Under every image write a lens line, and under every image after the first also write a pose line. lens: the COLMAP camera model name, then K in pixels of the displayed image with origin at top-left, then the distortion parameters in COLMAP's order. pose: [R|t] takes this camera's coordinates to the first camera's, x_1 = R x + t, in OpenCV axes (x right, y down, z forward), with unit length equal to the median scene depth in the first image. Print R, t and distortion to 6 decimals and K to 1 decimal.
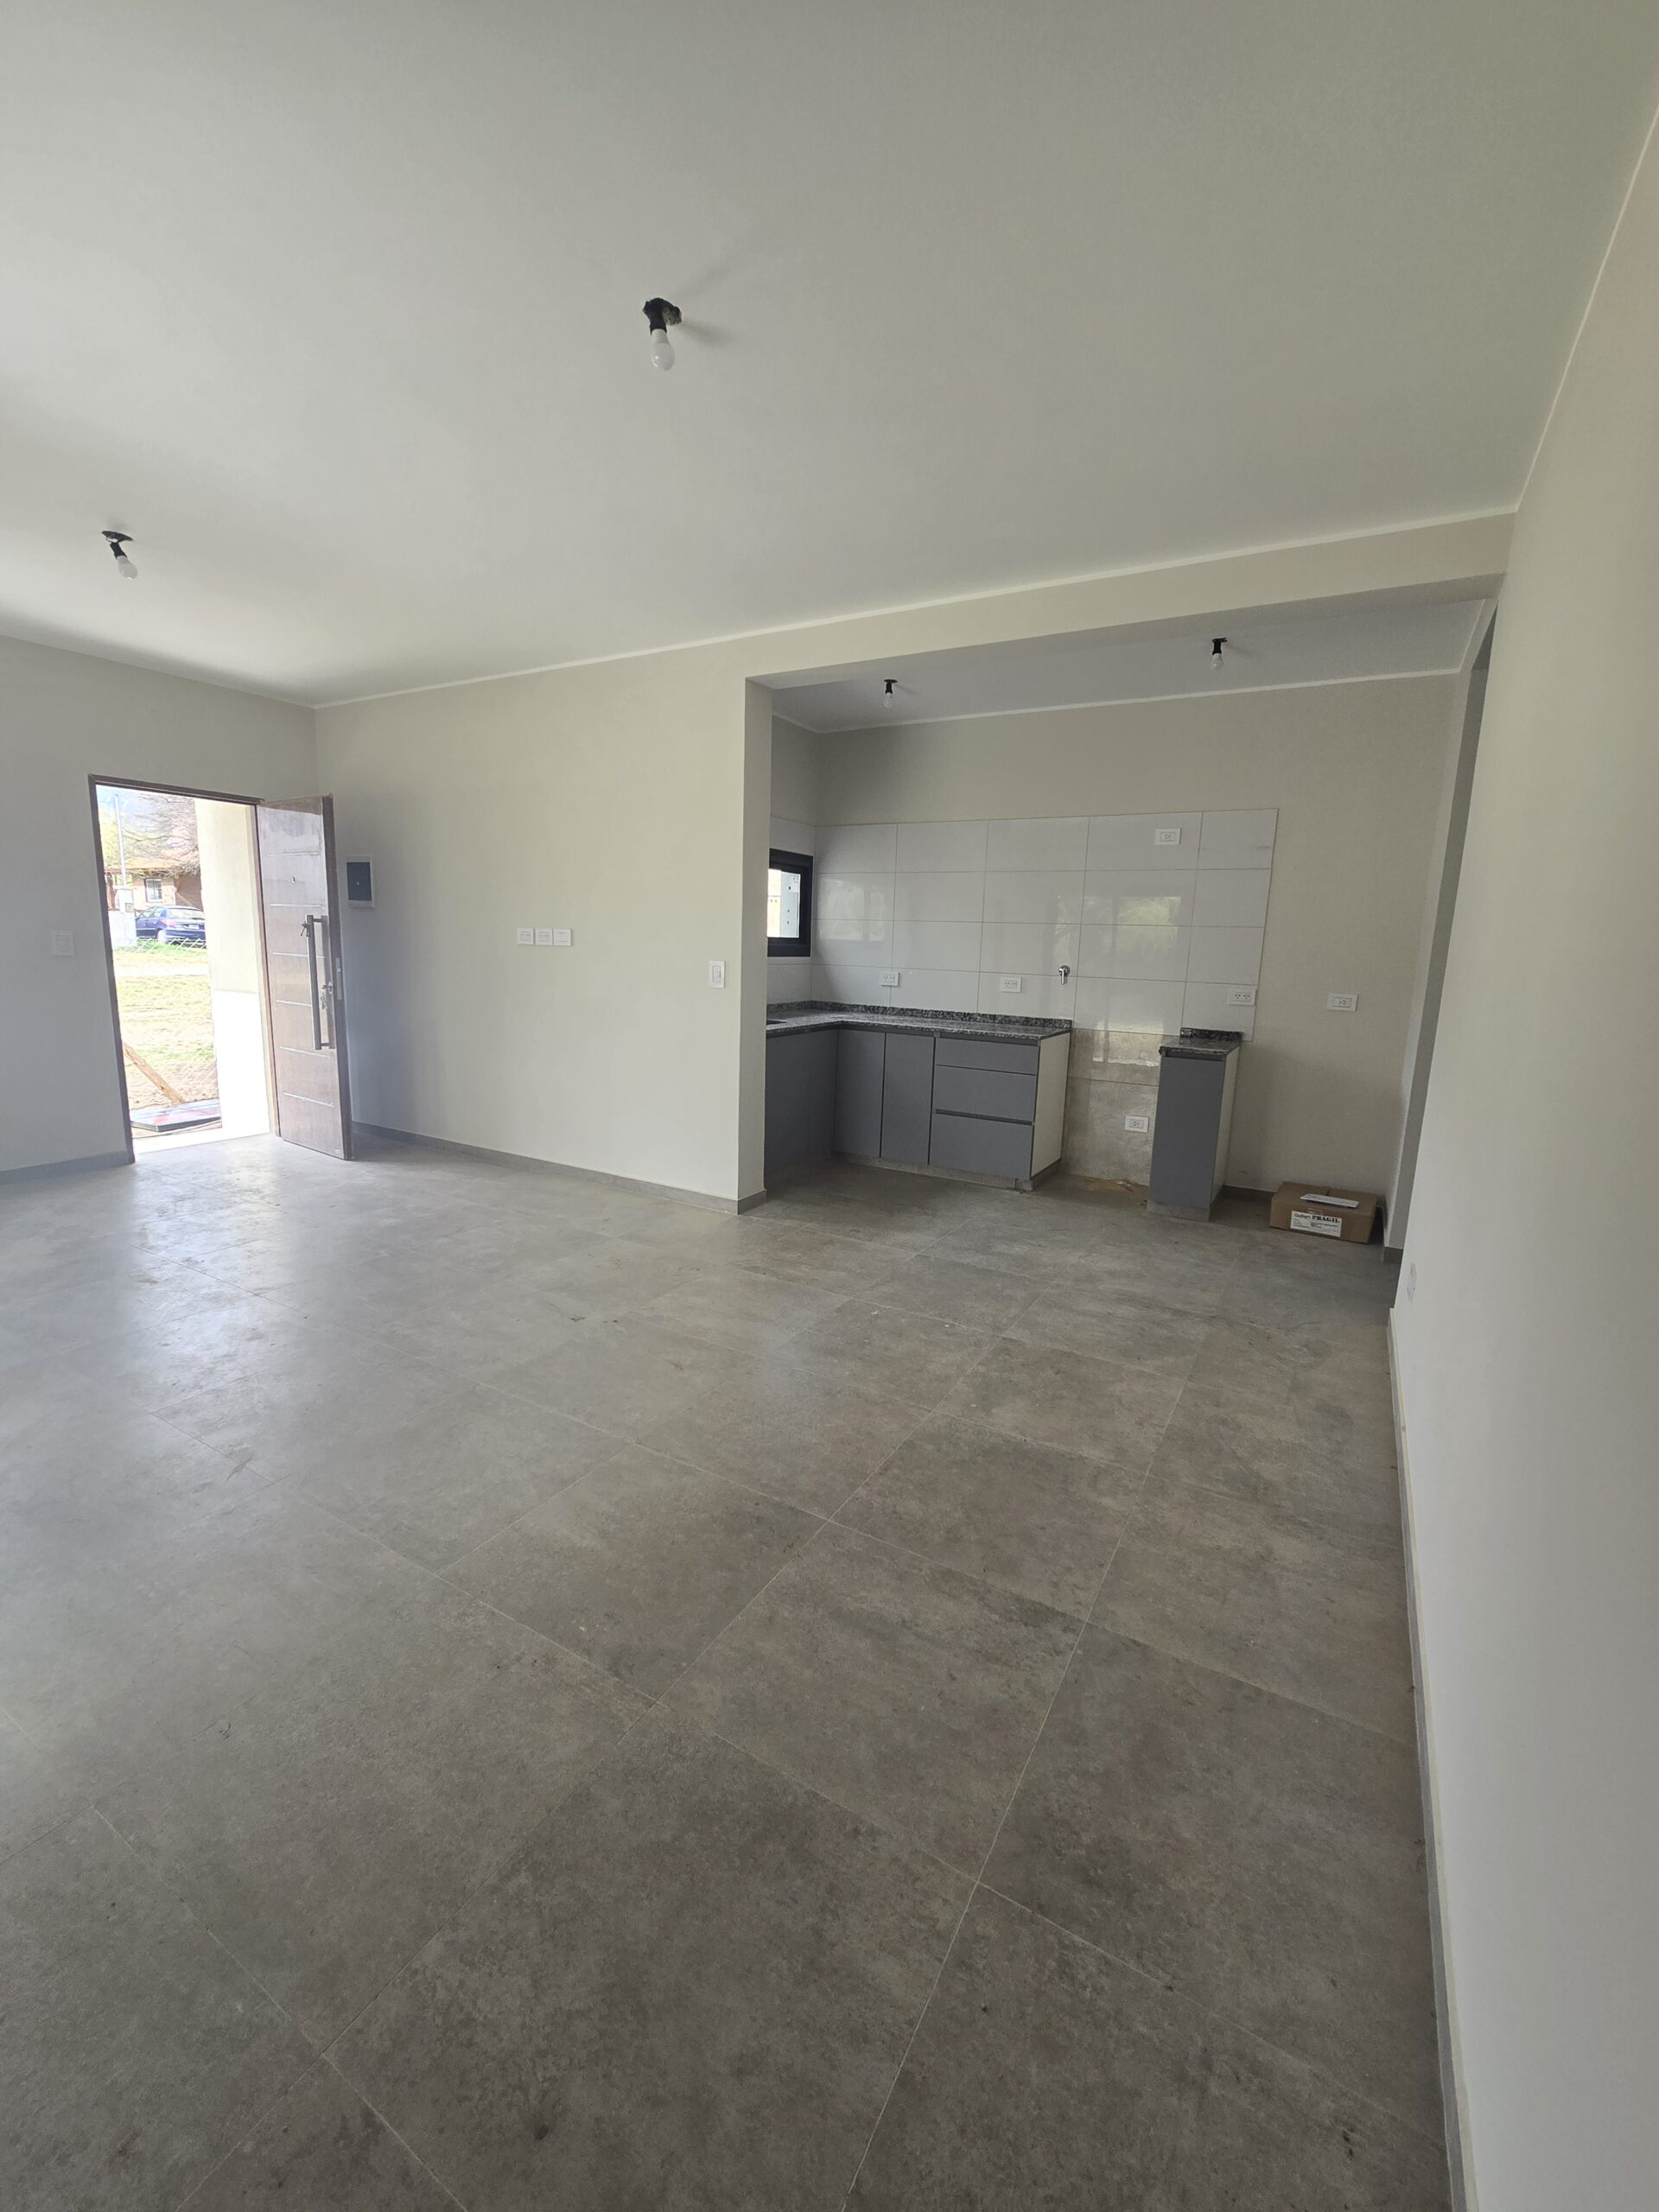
lens RADIAL K [[899.6, 0, 832.2], [0, 899.6, 1099.1], [0, 0, 1]] dist [-0.003496, -0.000174]
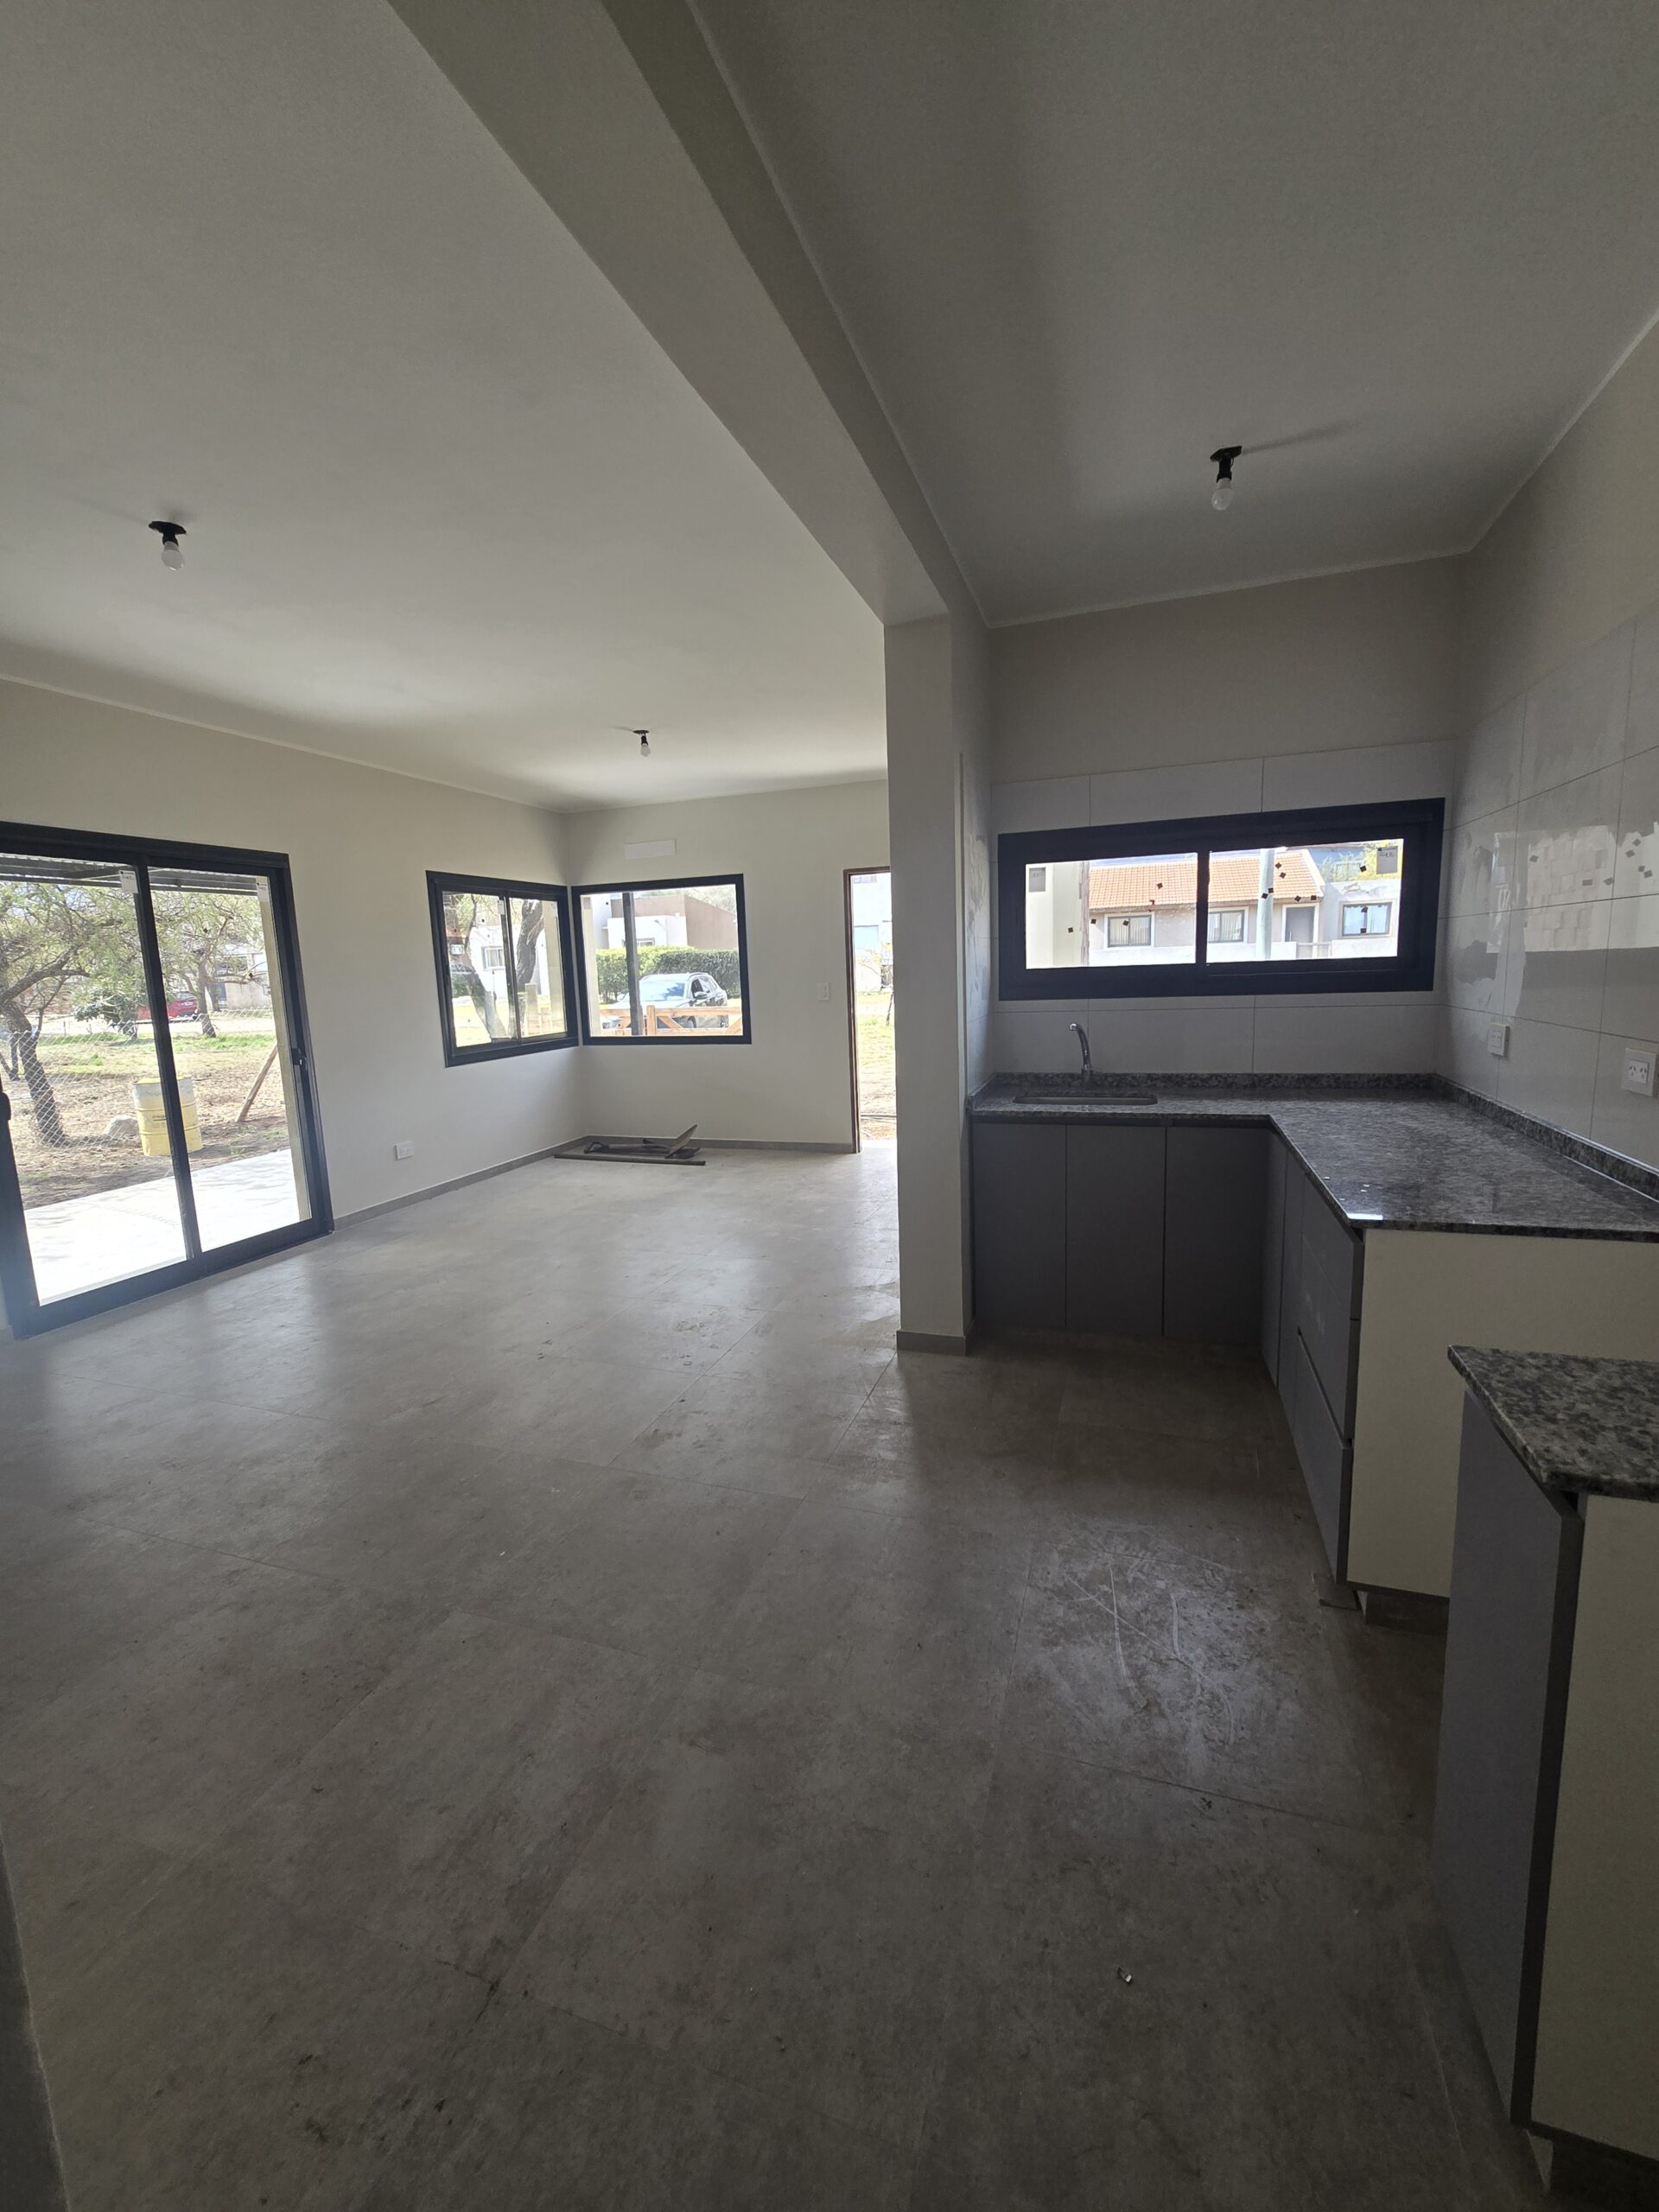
lens RADIAL K [[899.6, 0, 832.2], [0, 899.6, 1099.1], [0, 0, 1]] dist [-0.003496, -0.000174]
pose [[0.194992, 0.106776, -0.974975, 1.190762], [-0.126236, 0.988521, 0.083013, -0.266594], [0.972647, 0.106891, 0.206233, 1.565010]]
